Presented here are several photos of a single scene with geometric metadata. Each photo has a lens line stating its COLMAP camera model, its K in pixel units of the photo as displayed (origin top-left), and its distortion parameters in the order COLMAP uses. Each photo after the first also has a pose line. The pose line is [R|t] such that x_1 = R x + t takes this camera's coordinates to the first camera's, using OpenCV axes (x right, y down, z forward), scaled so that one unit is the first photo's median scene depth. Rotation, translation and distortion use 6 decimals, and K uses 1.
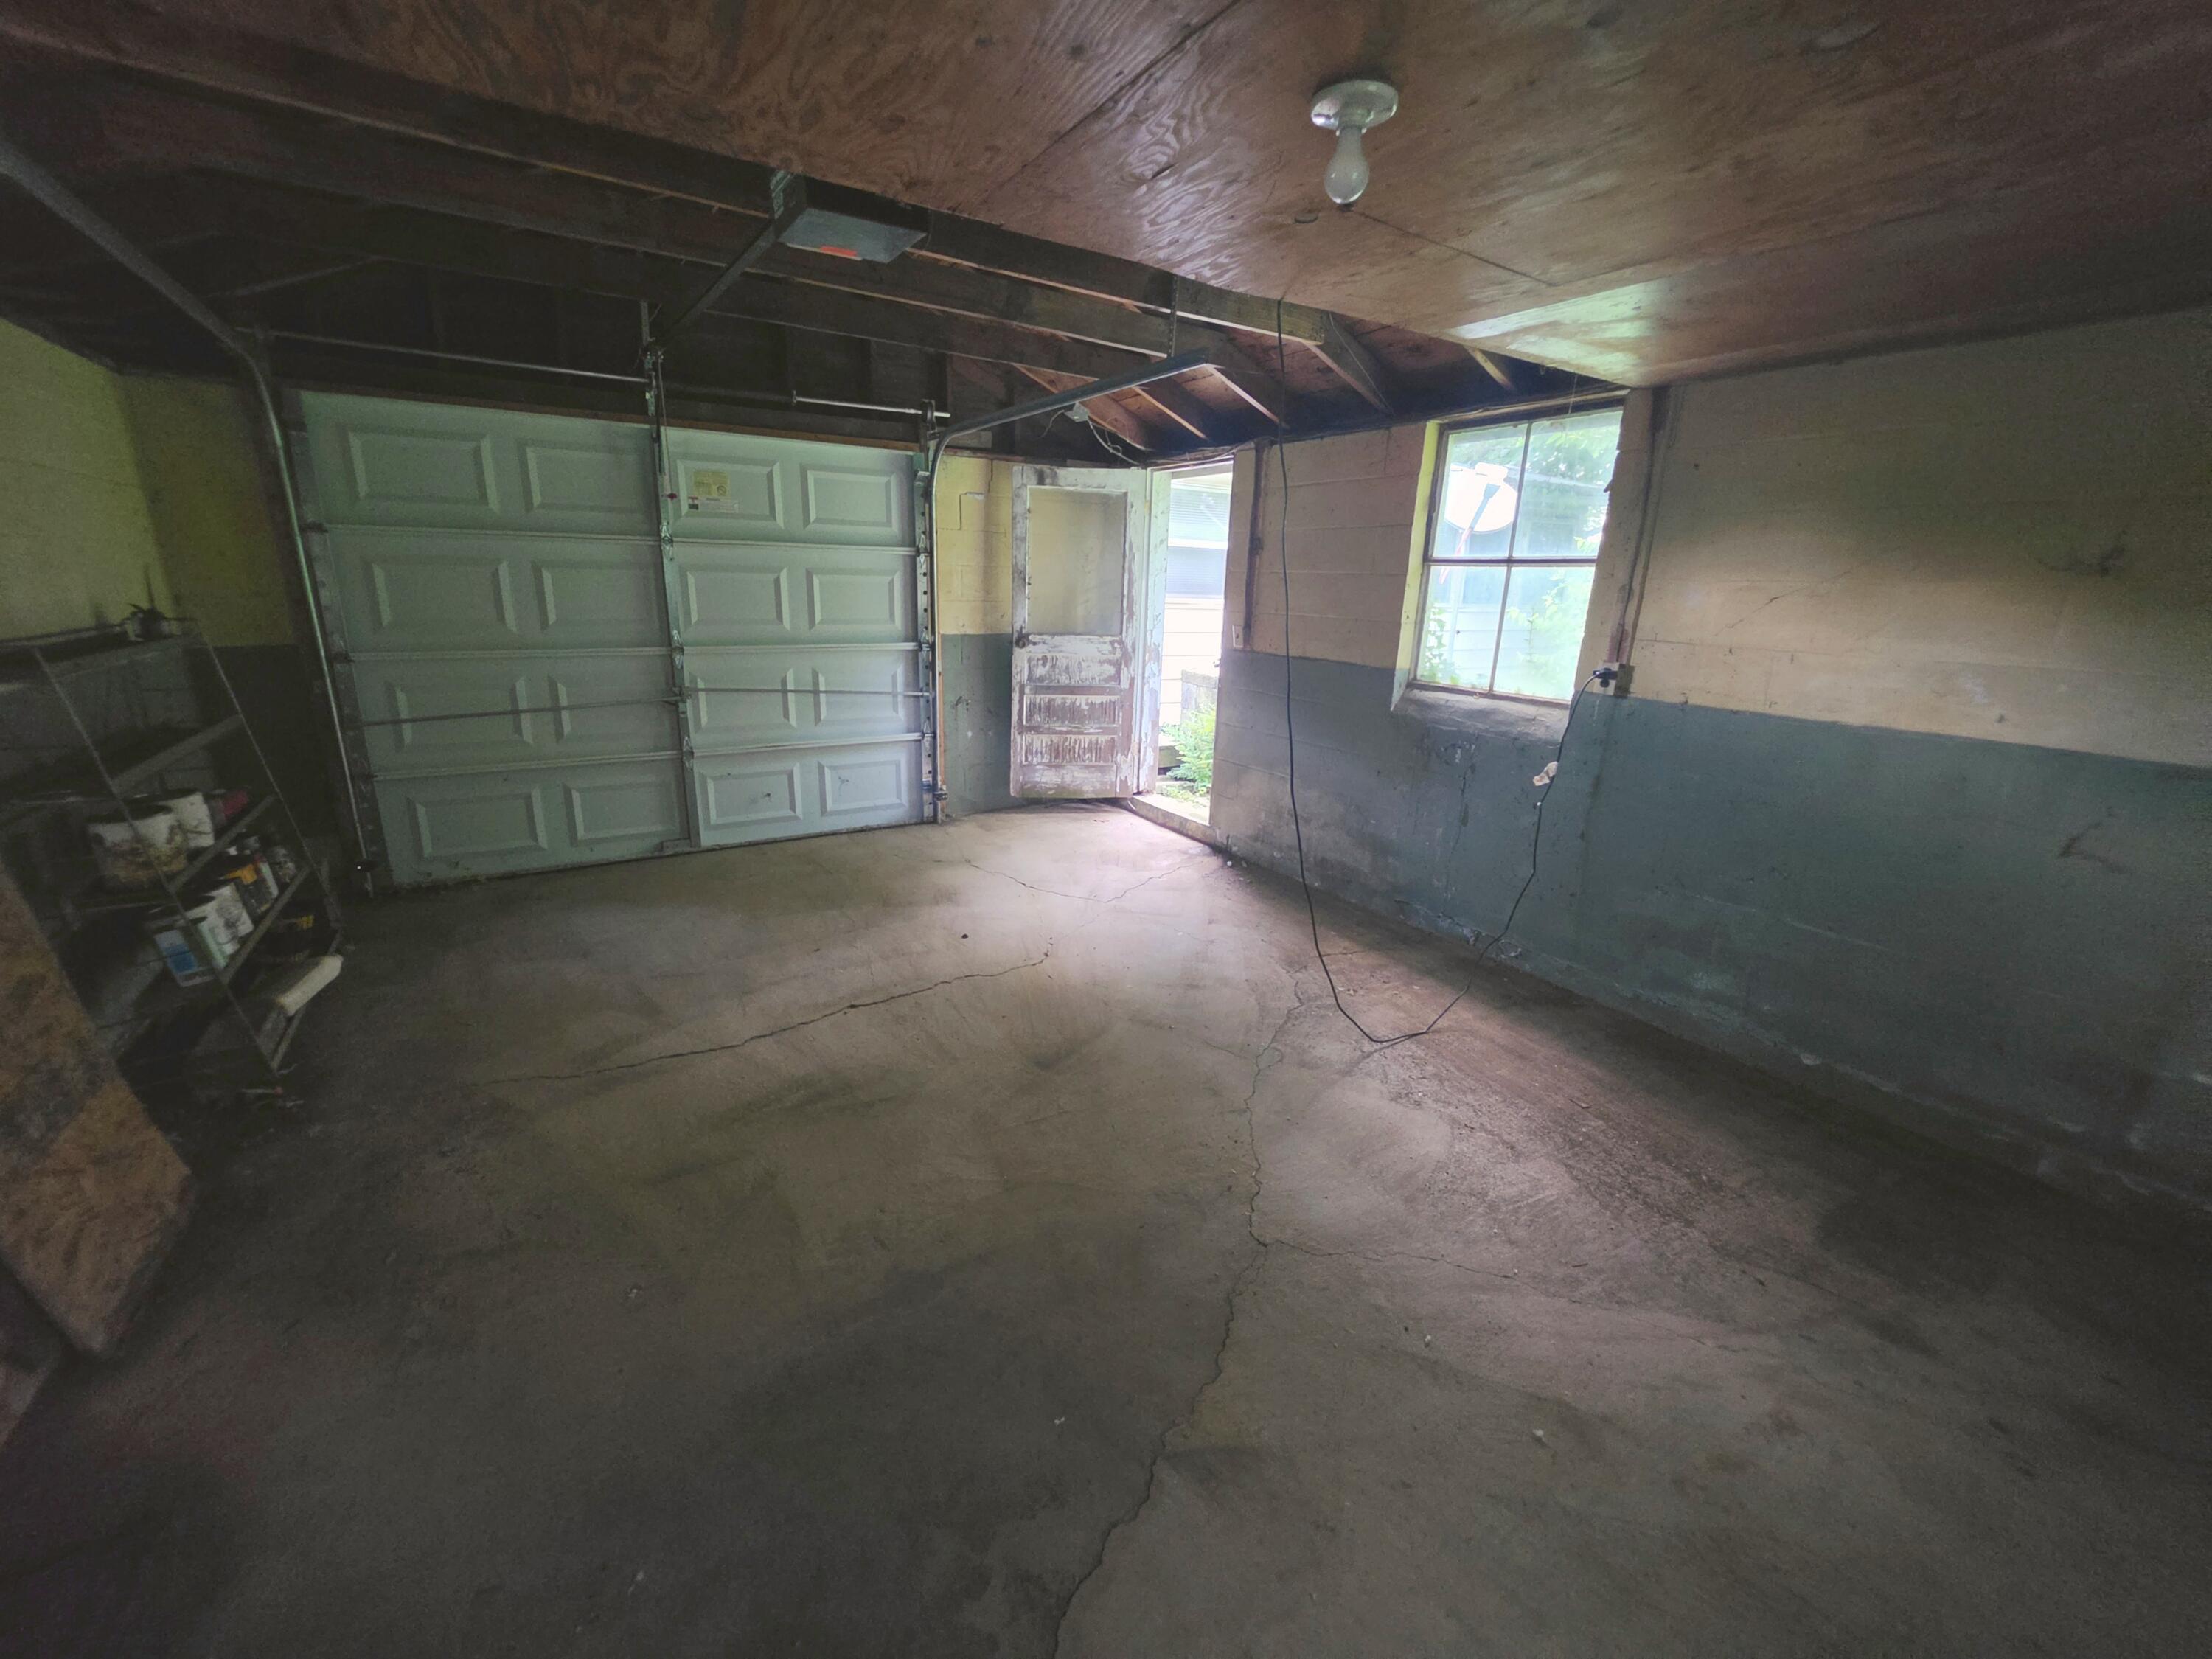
lens RADIAL K [[876.5, 0, 1096.2], [0, 876.5, 827.1], [0, 0, 1]] dist [-0.007966, -0.000048]
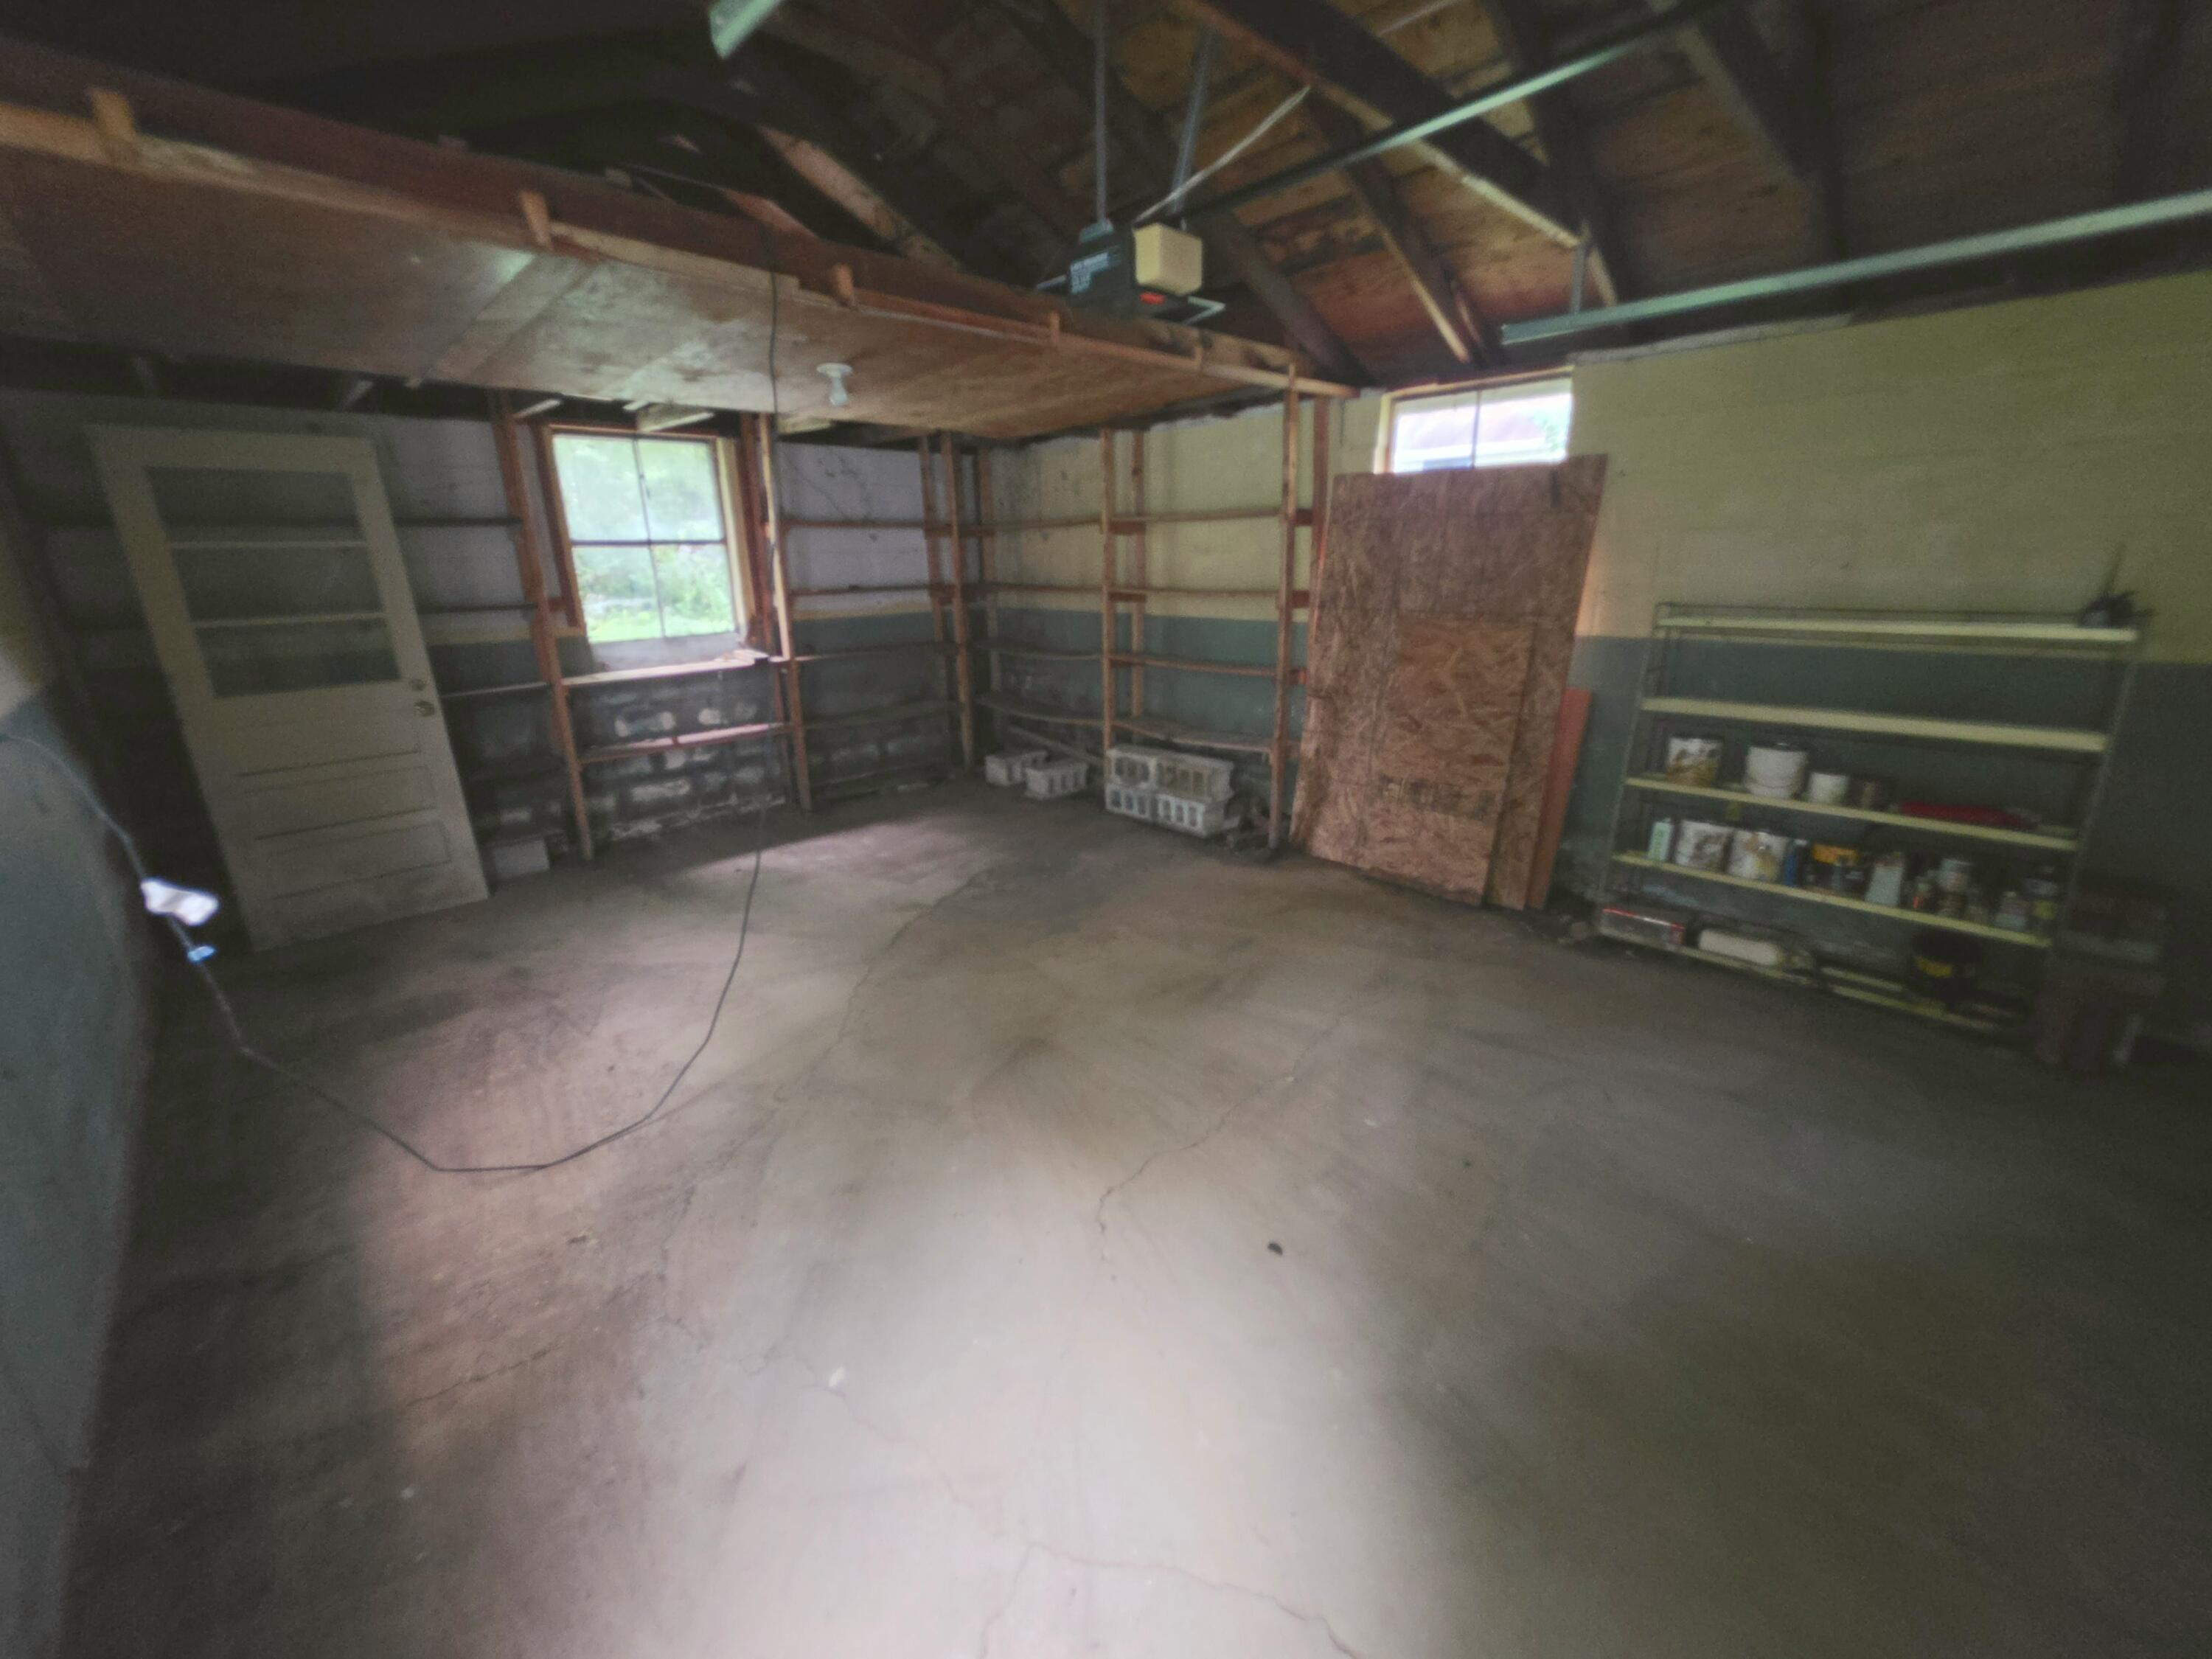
lens RADIAL K [[891.5, 0, 1106.4], [0, 891.5, 821.1], [0, 0, 1]] dist [-0.005069, 0.000197]
pose [[-0.977106, 0.053648, -0.205879, 0.052680], [-0.063570, 0.849861, 0.523160, -0.433237], [0.203035, 0.524270, -0.826993, 1.547979]]
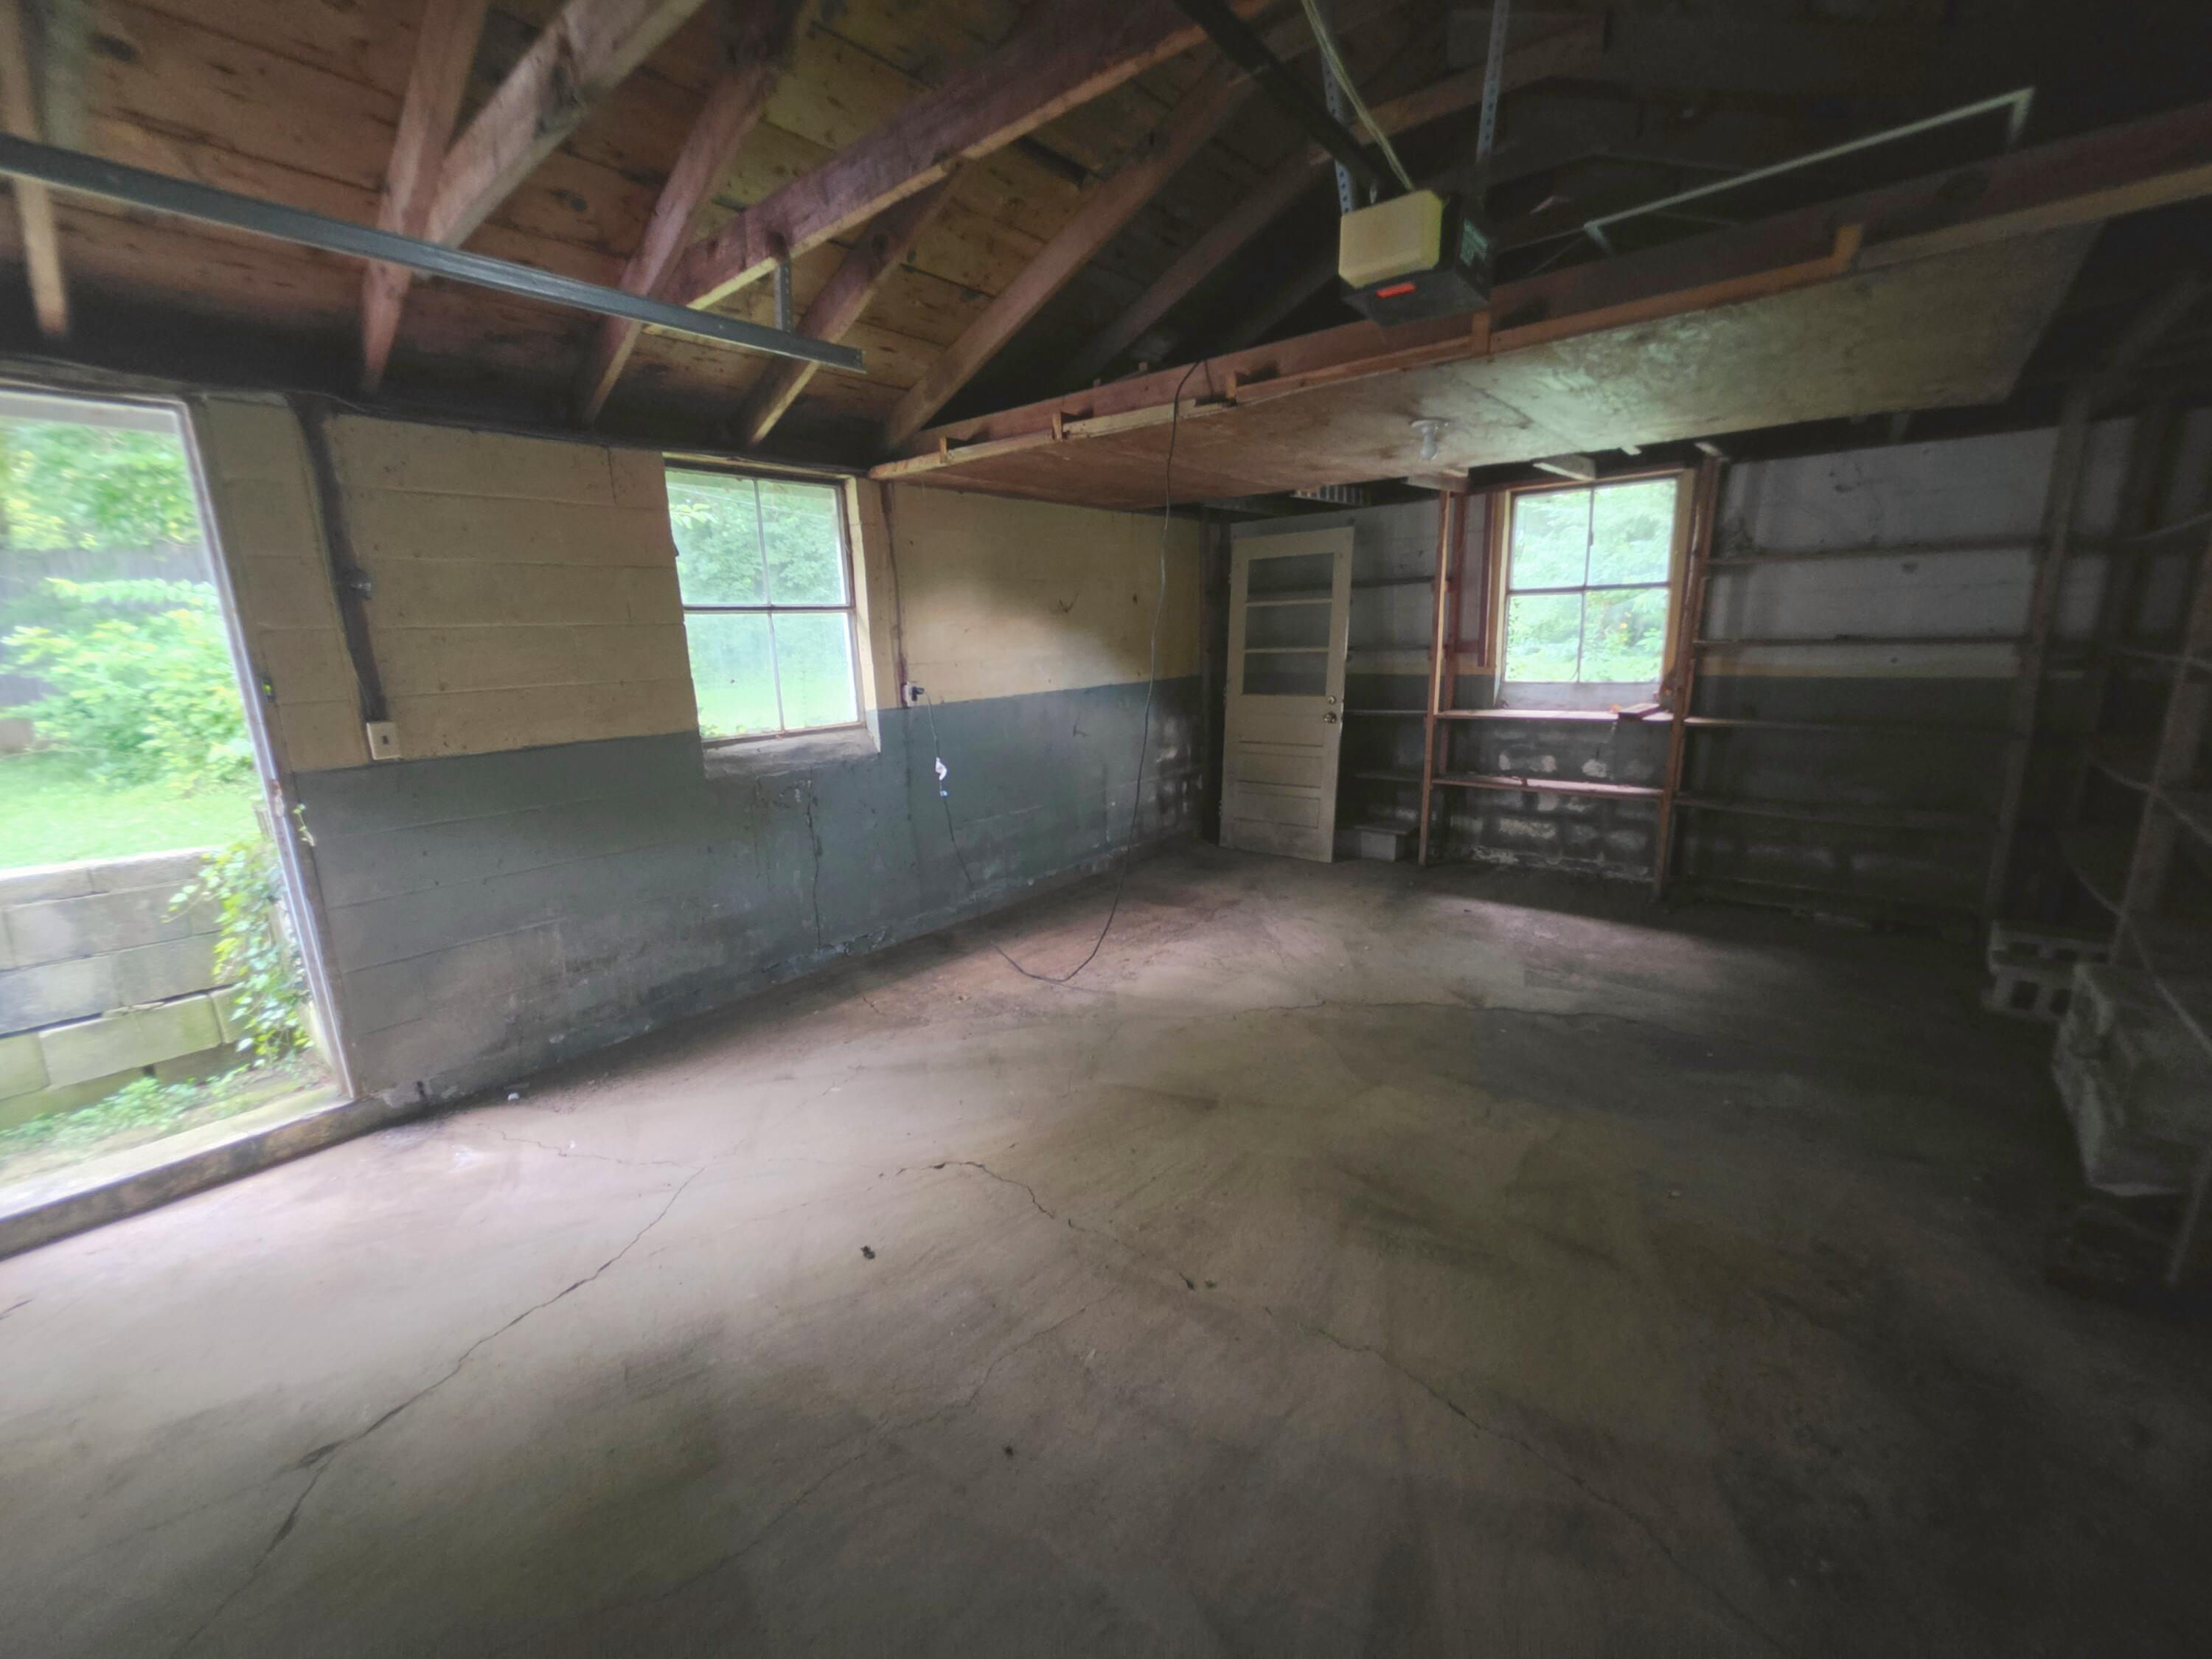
lens RADIAL K [[888.1, 0, 1101.8], [0, 888.1, 822.7], [0, 0, 1]] dist [-0.004268, 0.000347]
pose [[-0.306020, -0.219490, 0.926378, -0.791094], [0.281522, 0.908680, 0.308295, -0.324584], [-0.909449, 0.355140, -0.216283, 1.087149]]
